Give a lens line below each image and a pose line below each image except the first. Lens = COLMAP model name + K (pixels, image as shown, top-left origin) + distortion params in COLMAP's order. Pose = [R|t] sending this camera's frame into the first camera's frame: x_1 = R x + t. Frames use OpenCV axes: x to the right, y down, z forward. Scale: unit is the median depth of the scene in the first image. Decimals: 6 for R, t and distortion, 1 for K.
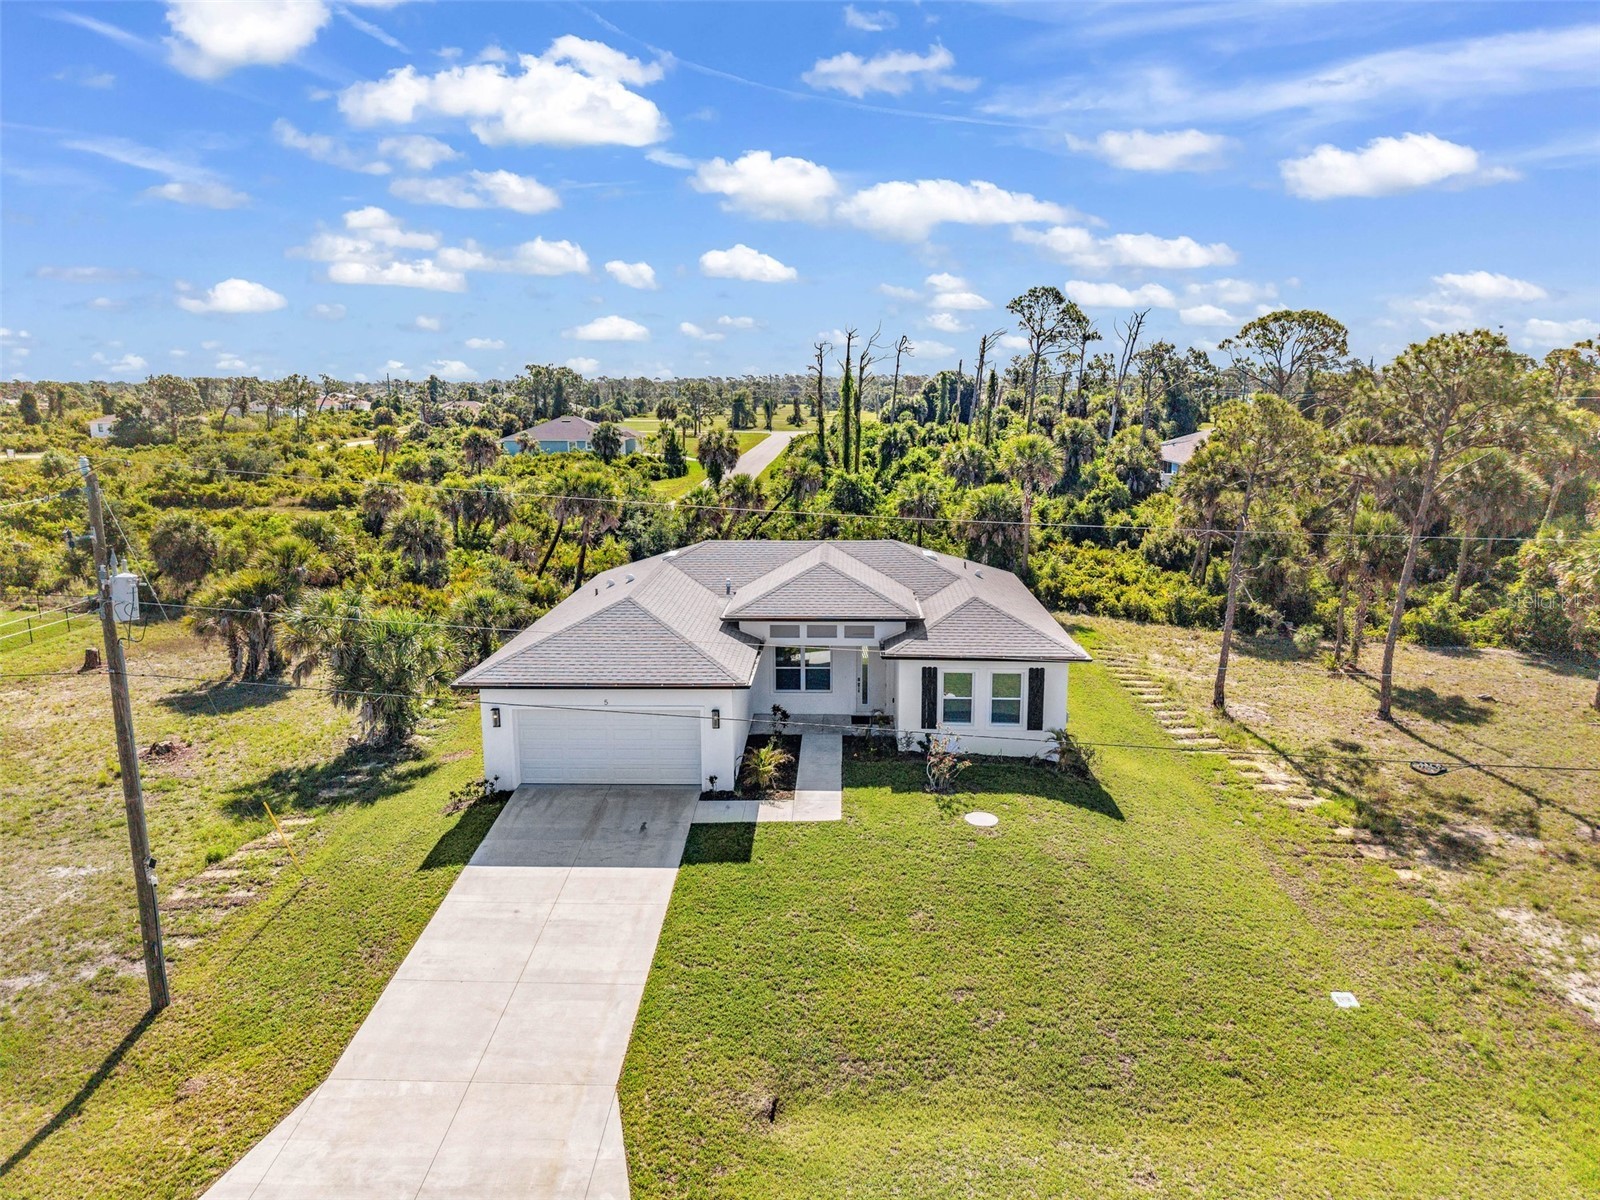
lens RADIAL K [[1069.5, 0, 797.4], [0, 1069.5, 598.0], [0, 0, 1]] dist [0.039650, -0.041349]
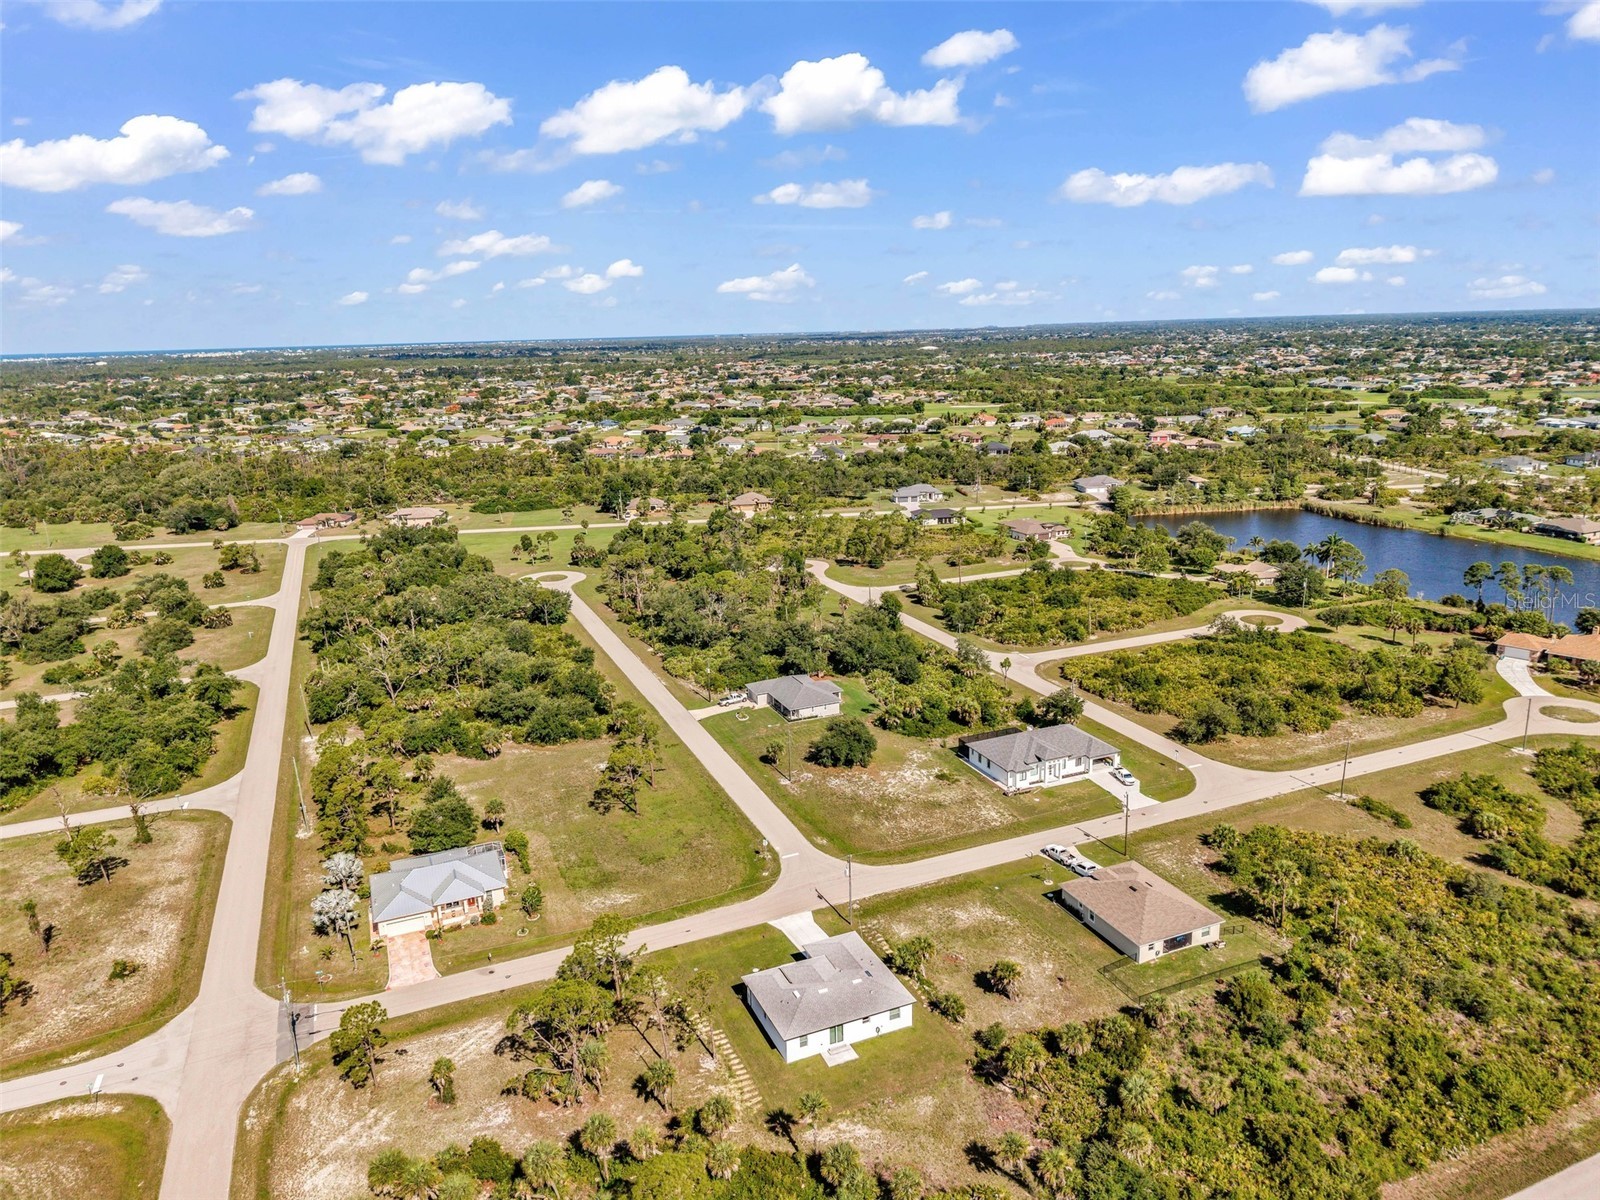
lens RADIAL K [[1064.1, 0, 798.4], [0, 1064.1, 606.6], [0, 0, 1]] dist [0.073476, -0.098070]
pose [[-0.899510, 0.138369, -0.414411, 1.833304], [-0.056342, 0.903866, 0.424089, -3.485300], [0.433253, 0.404821, -0.805241, 4.404894]]
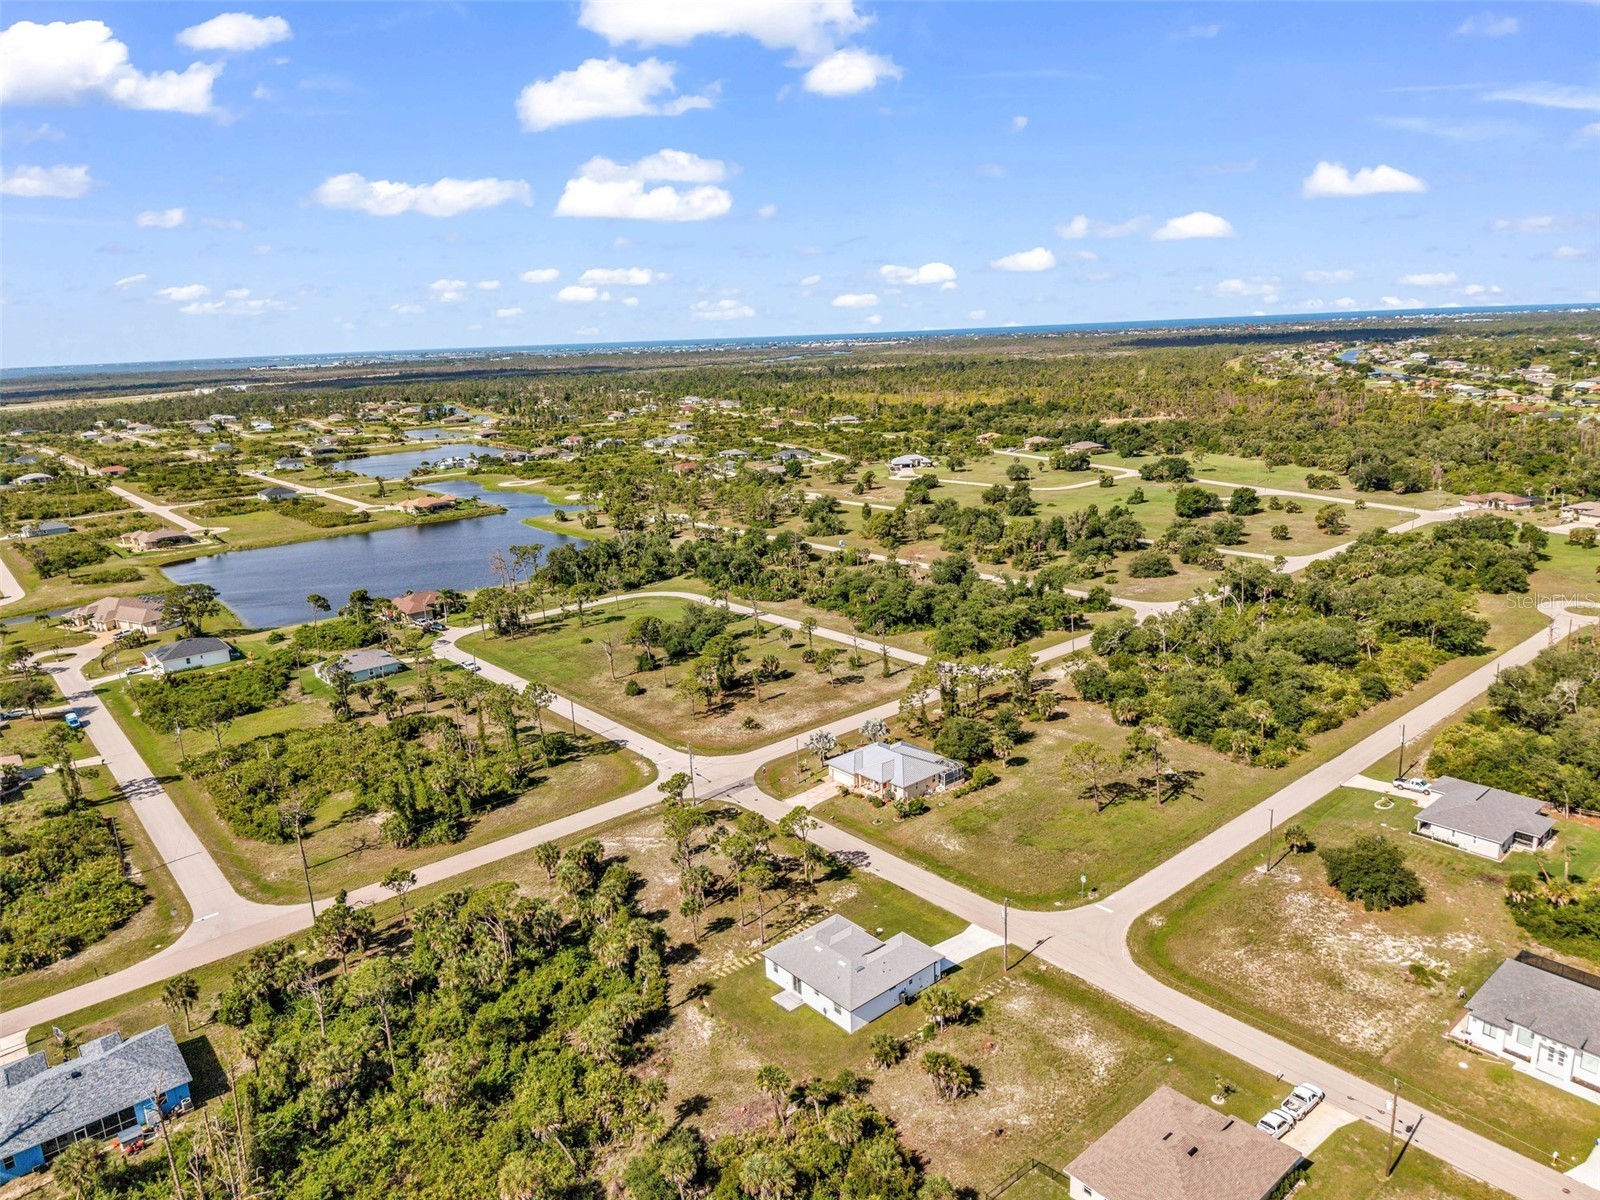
lens RADIAL K [[1069.5, 0, 797.4], [0, 1069.5, 598.0], [0, 0, 1]] dist [0.039650, -0.041349]
pose [[-0.681247, -0.144727, 0.717605, -3.180899], [0.189208, 0.912144, 0.363584, -3.357904], [-0.707179, 0.383467, -0.594012, 3.813847]]
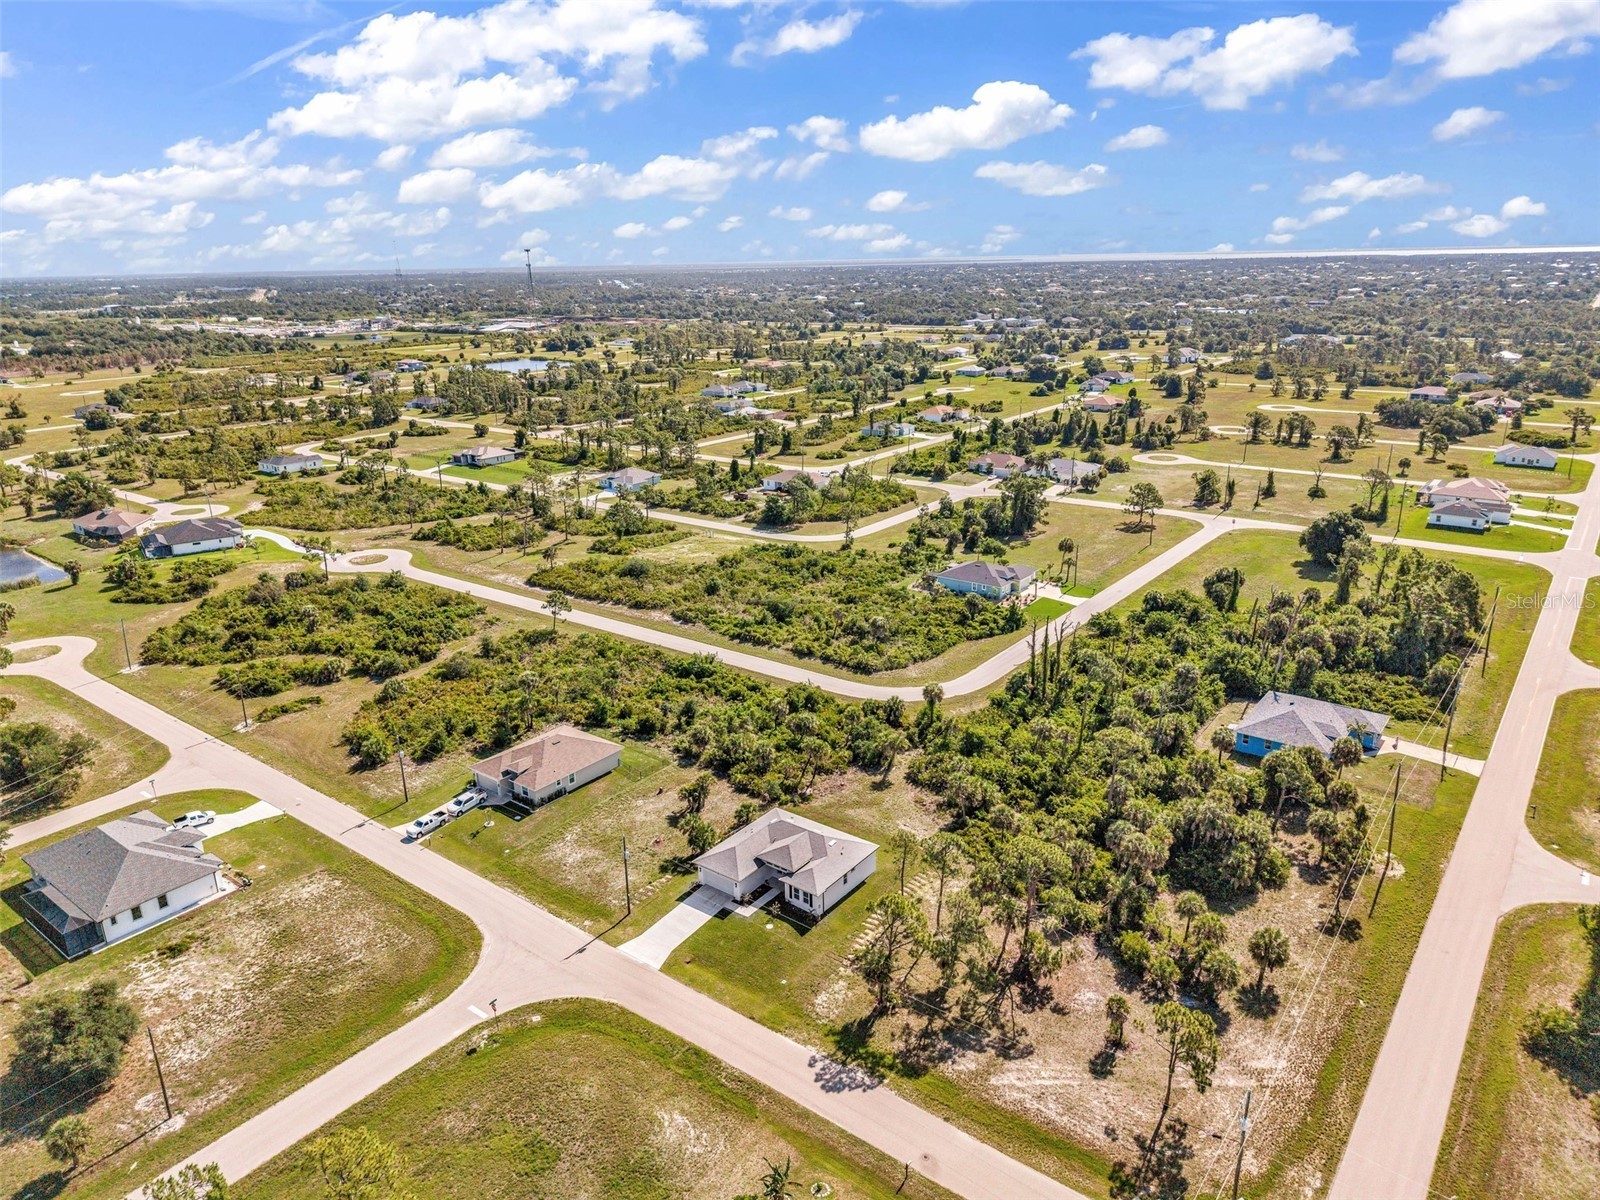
lens RADIAL K [[1064.1, 0, 798.4], [0, 1064.1, 606.6], [0, 0, 1]] dist [0.073476, -0.098070]
pose [[0.819568, 0.166543, -0.548245, 2.515193], [-0.097069, 0.983352, 0.153609, -1.833731], [0.564700, -0.072675, 0.822090, -2.586835]]
